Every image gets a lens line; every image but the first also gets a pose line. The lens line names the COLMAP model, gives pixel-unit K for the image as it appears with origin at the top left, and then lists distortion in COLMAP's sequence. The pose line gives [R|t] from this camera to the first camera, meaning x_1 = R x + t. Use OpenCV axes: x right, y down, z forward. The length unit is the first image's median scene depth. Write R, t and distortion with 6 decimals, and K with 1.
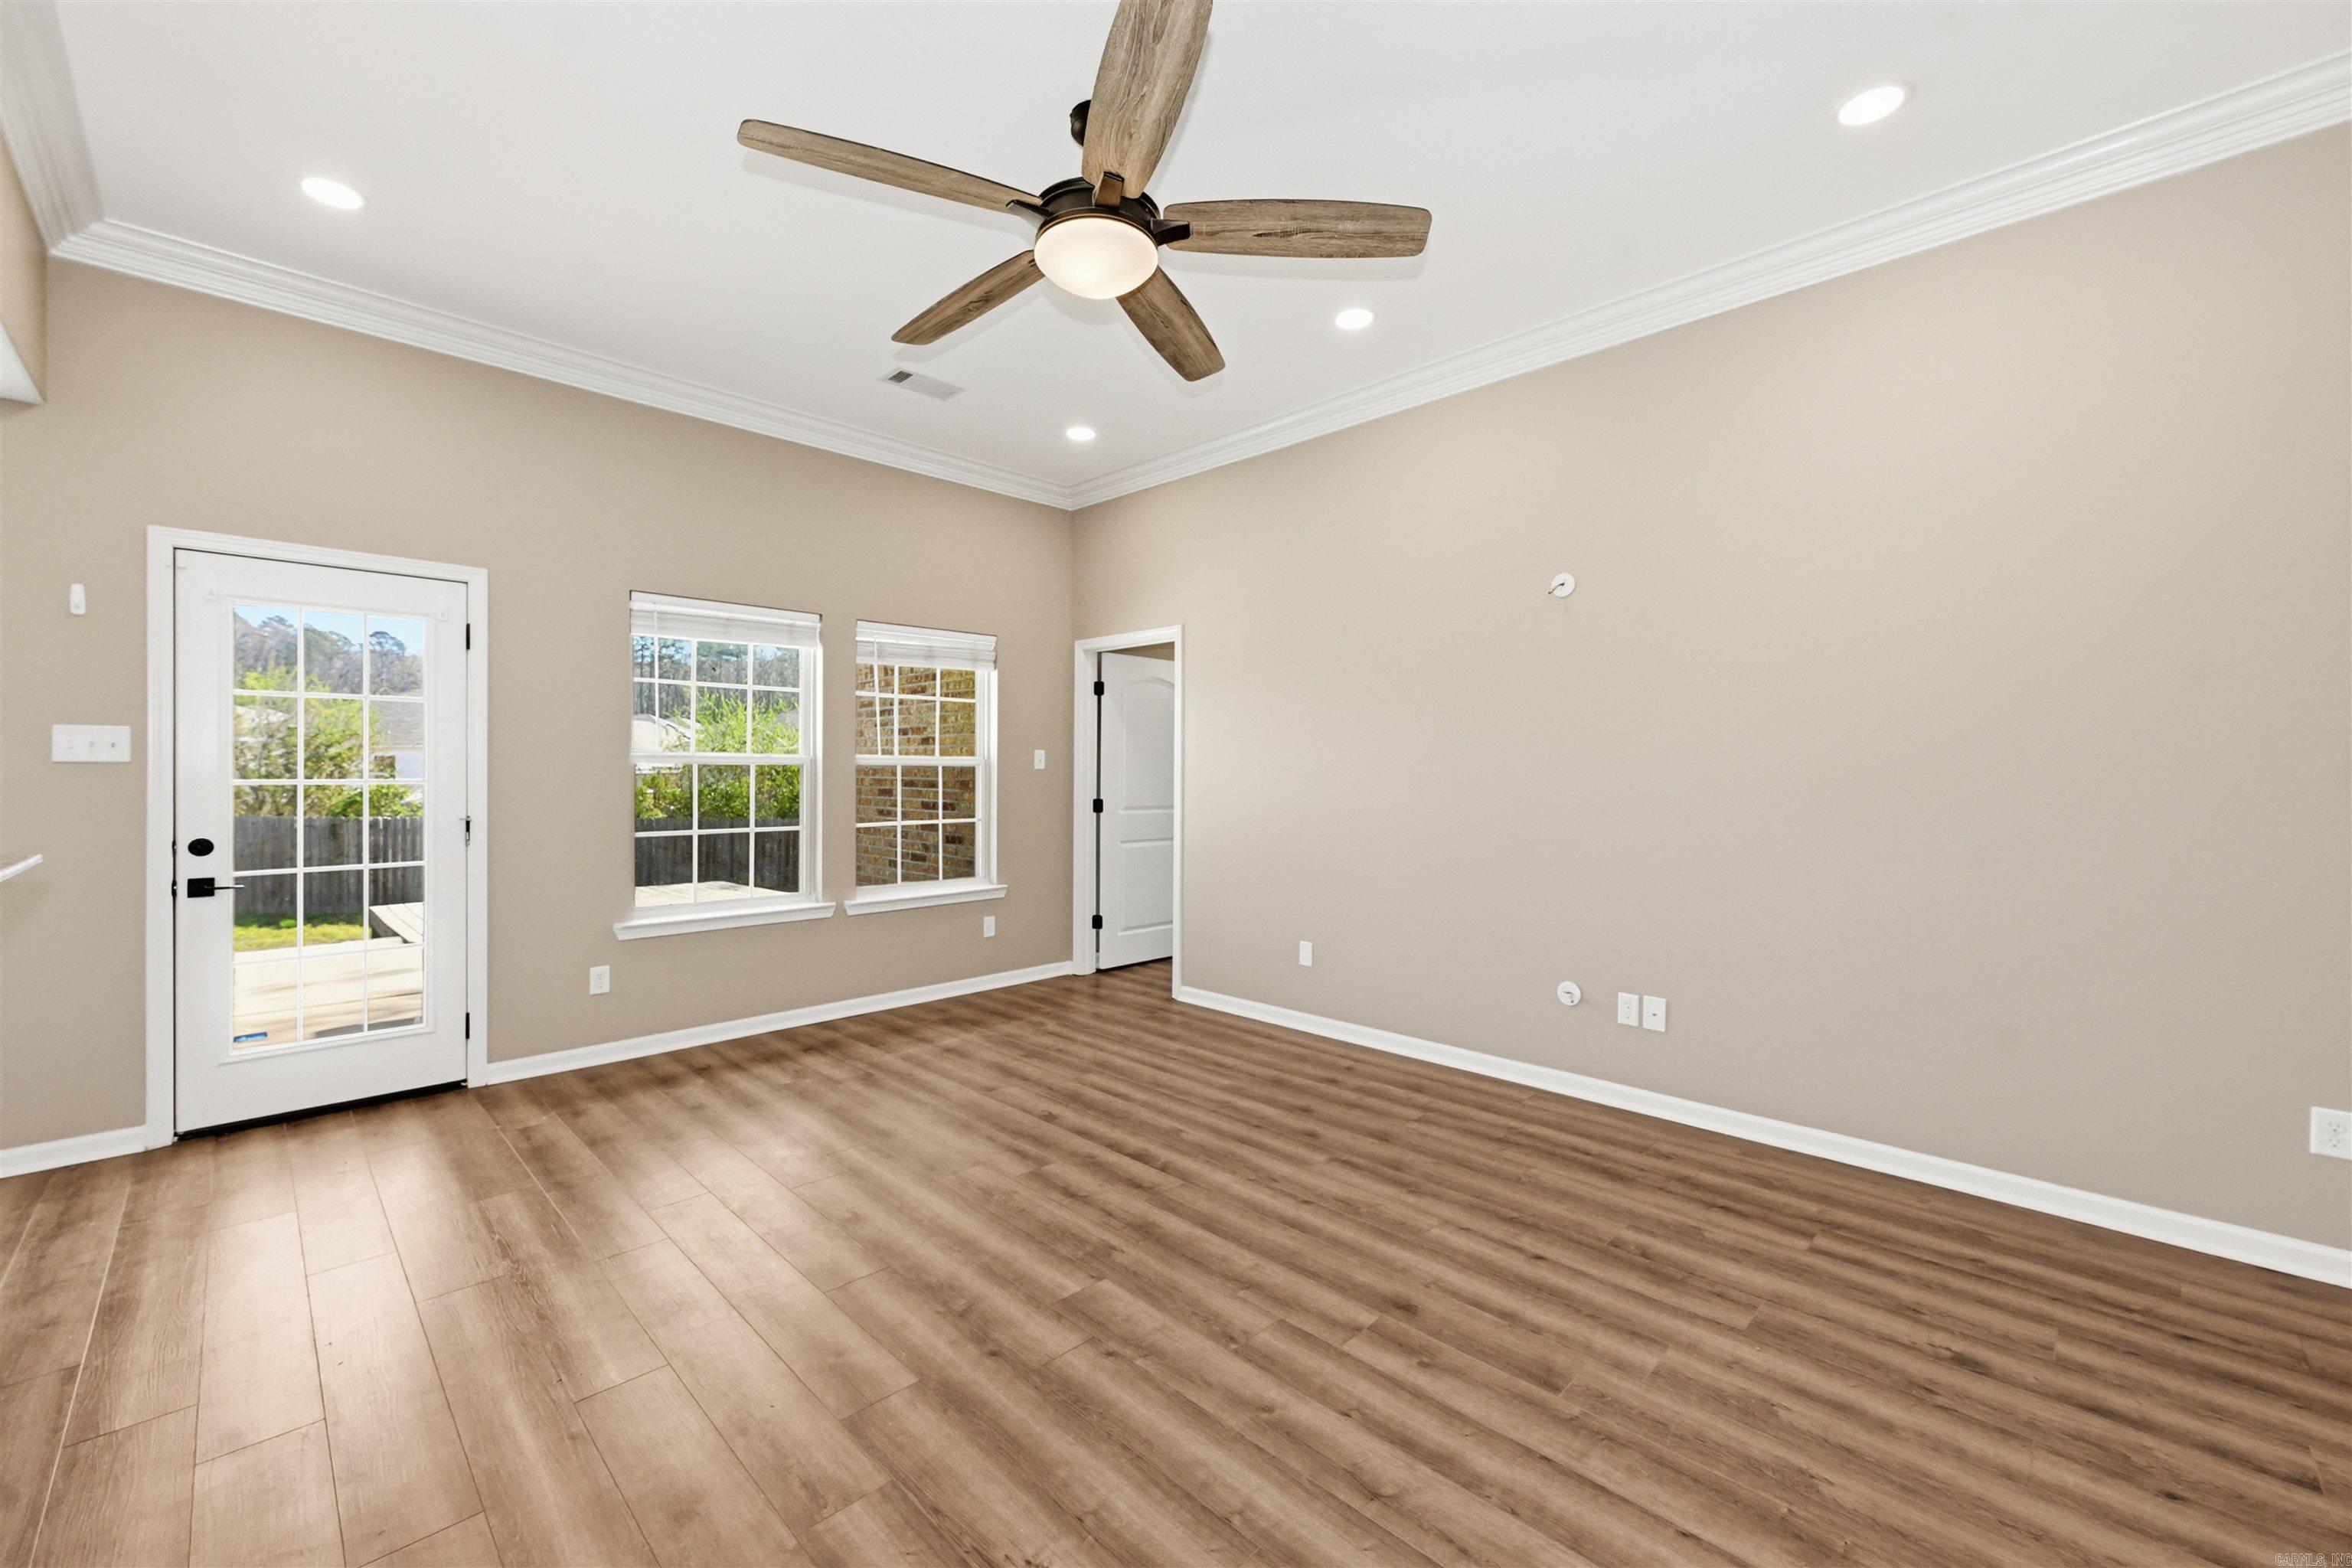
lens RADIAL K [[929.0, 0, 1178.6], [0, 929.0, 782.4], [0, 0, 1]] dist [0.000577, -0.000618]
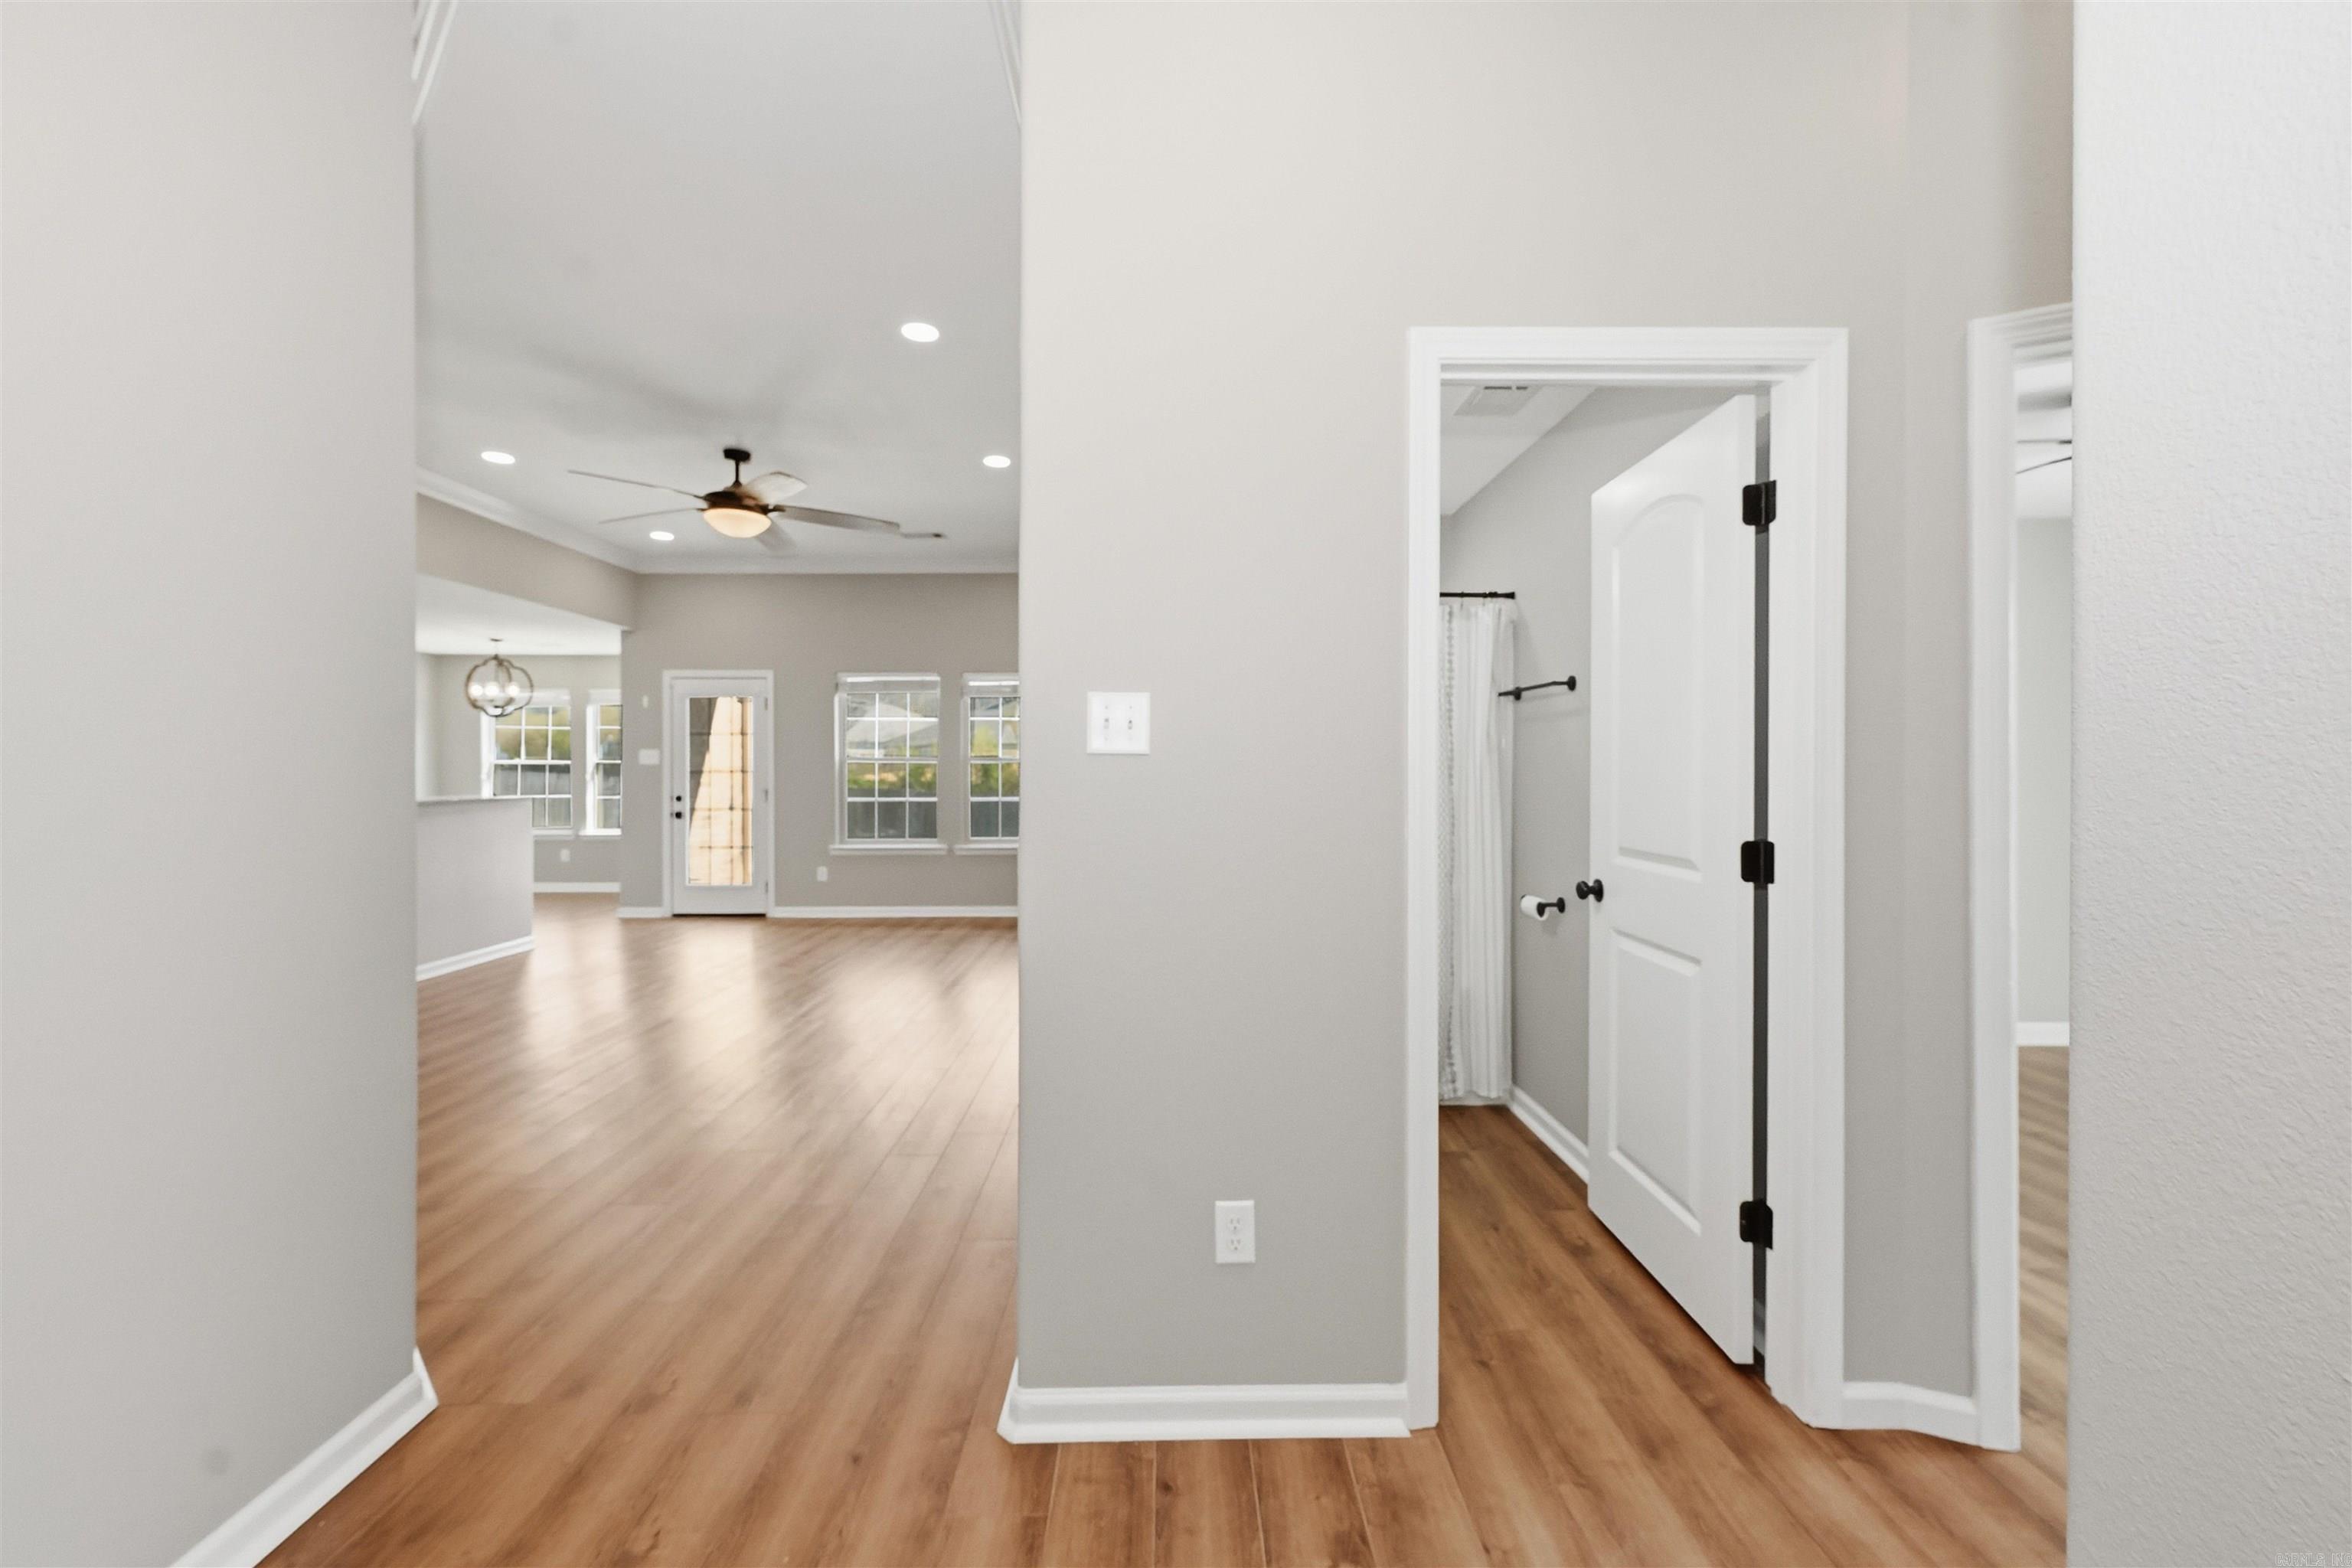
lens RADIAL K [[933.8, 0, 1172.4], [0, 933.8, 775.6], [0, 0, 1]] dist [0.001463, -0.000221]
pose [[0.713105, 0.001034, -0.701057, 1.618775], [-0.003830, 0.999990, -0.002421, 0.010552], [0.701047, 0.004412, 0.713101, 0.153996]]
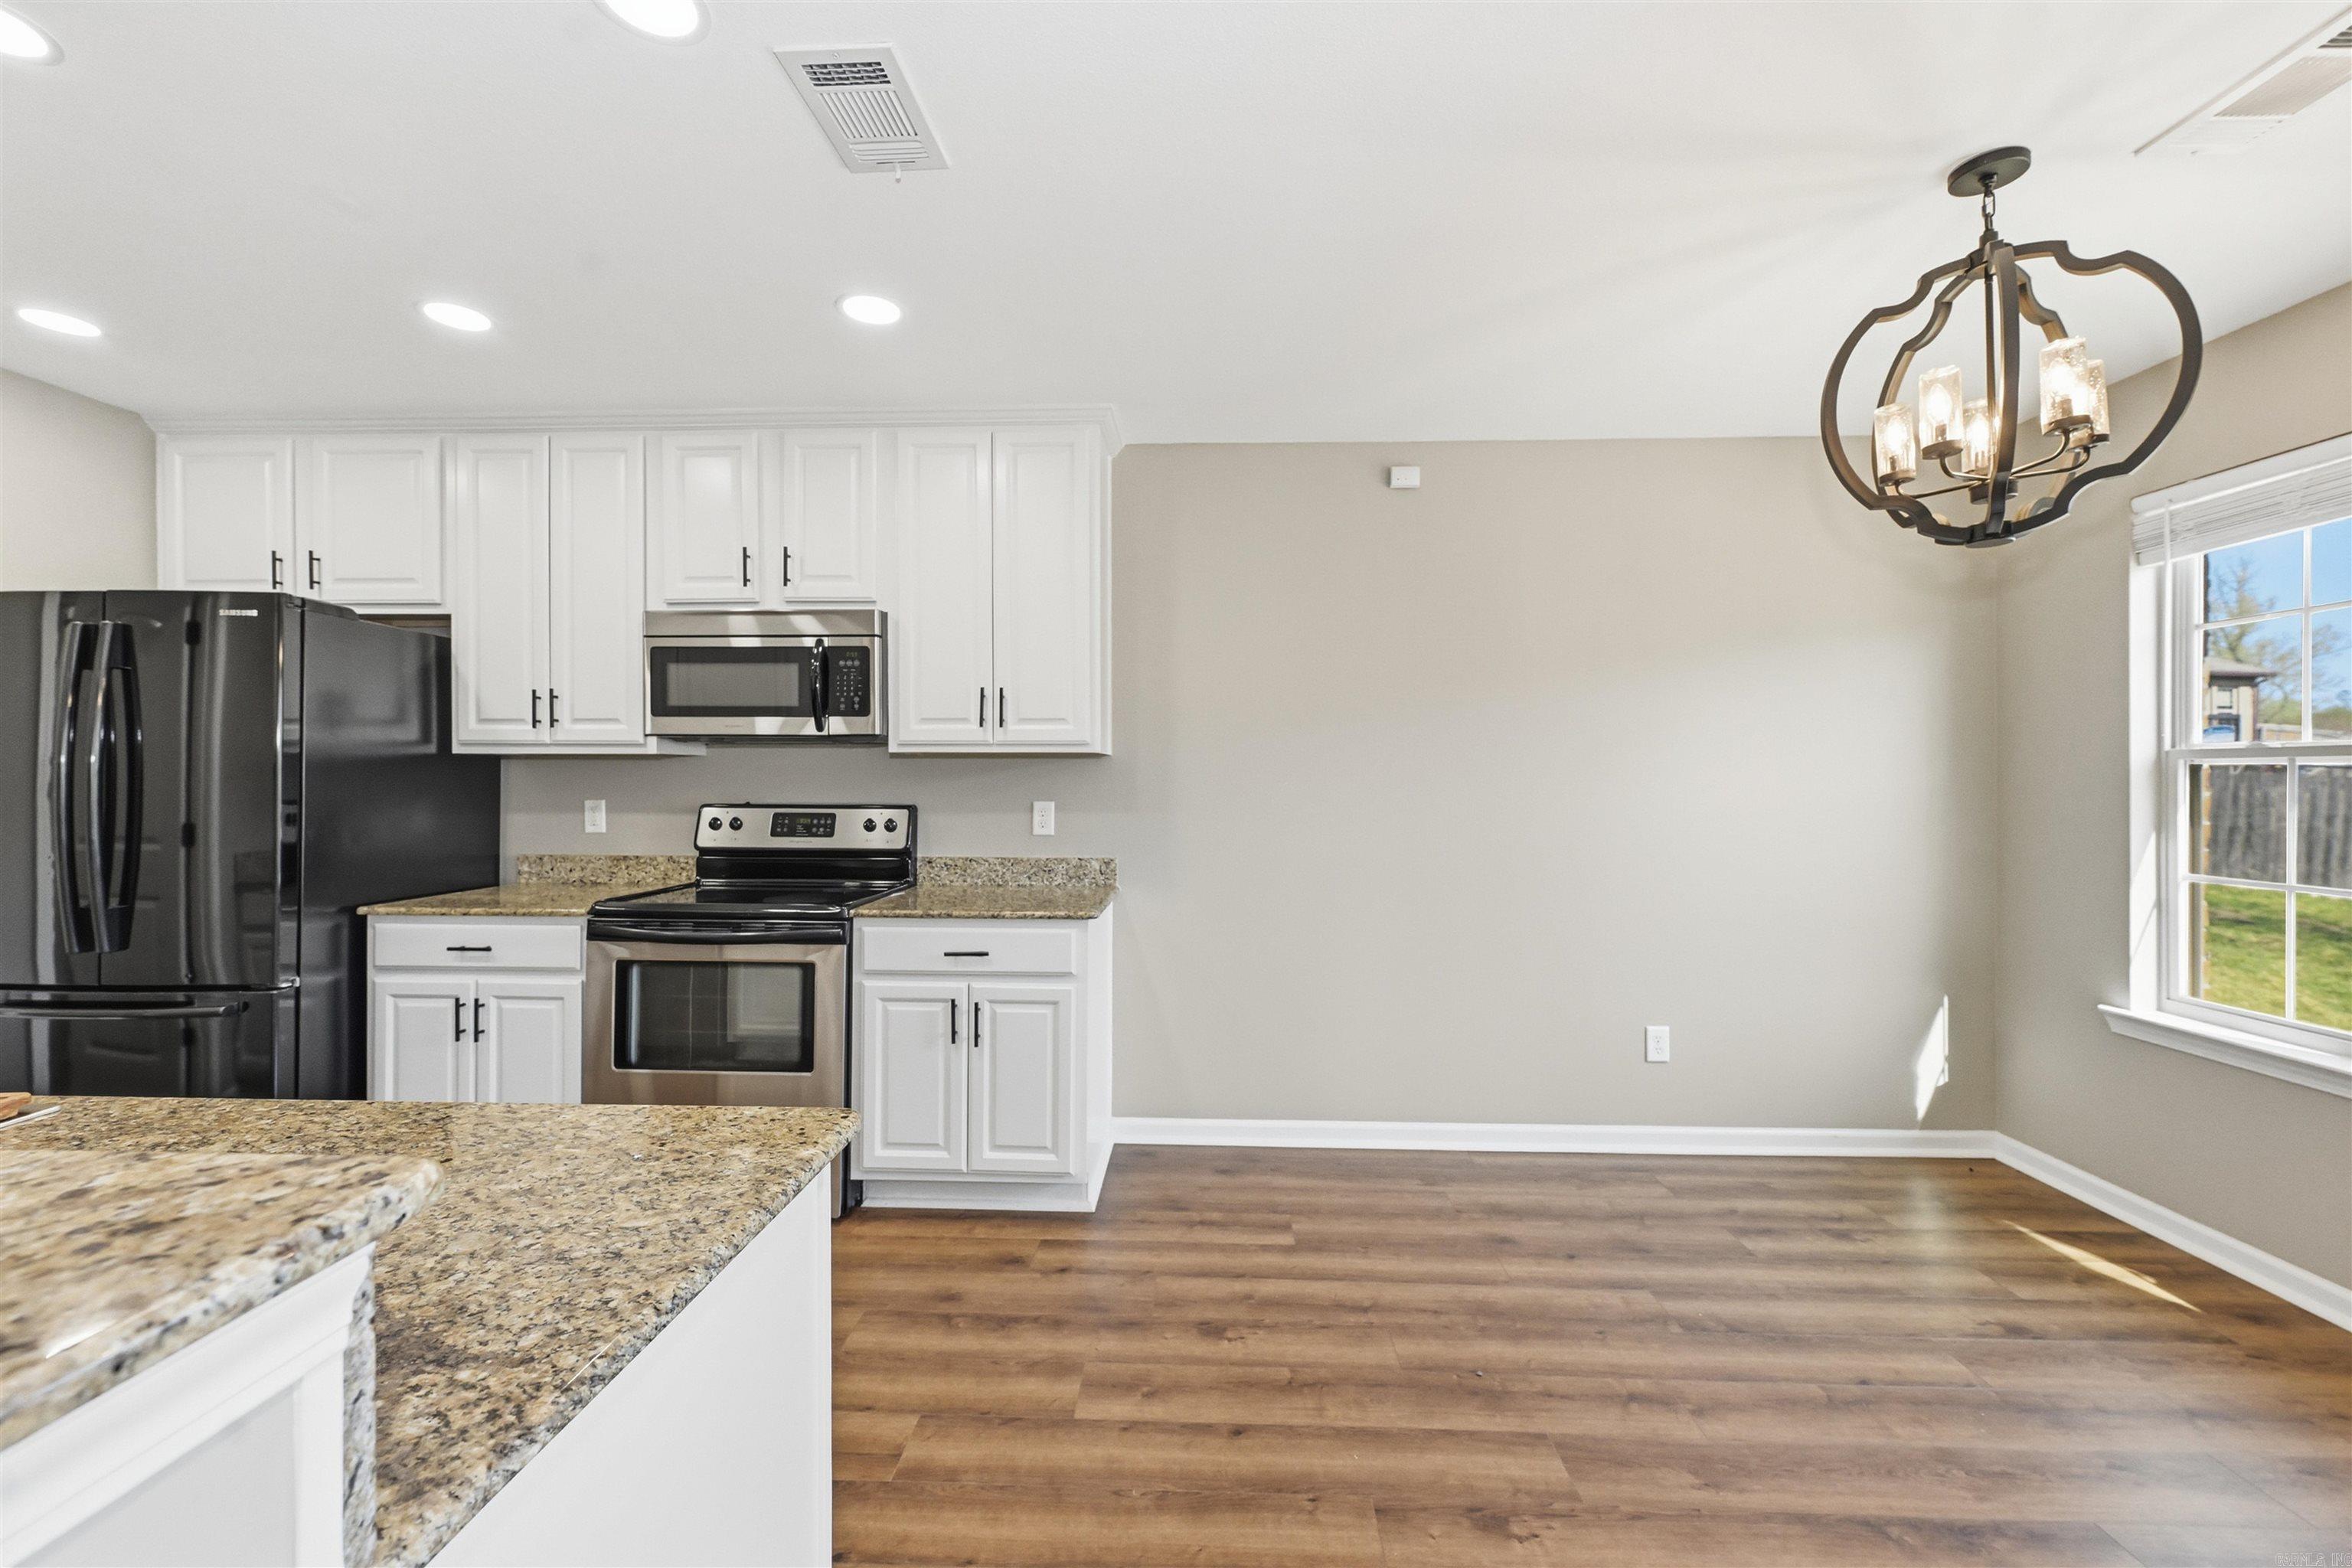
lens RADIAL K [[933.8, 0, 1172.4], [0, 933.8, 775.6], [0, 0, 1]] dist [0.001463, -0.000221]
pose [[-0.735547, -0.006650, -0.677442, -0.871319], [-0.012462, 0.999915, 0.003716, -0.009274], [0.677360, 0.011176, -0.735567, 0.782392]]
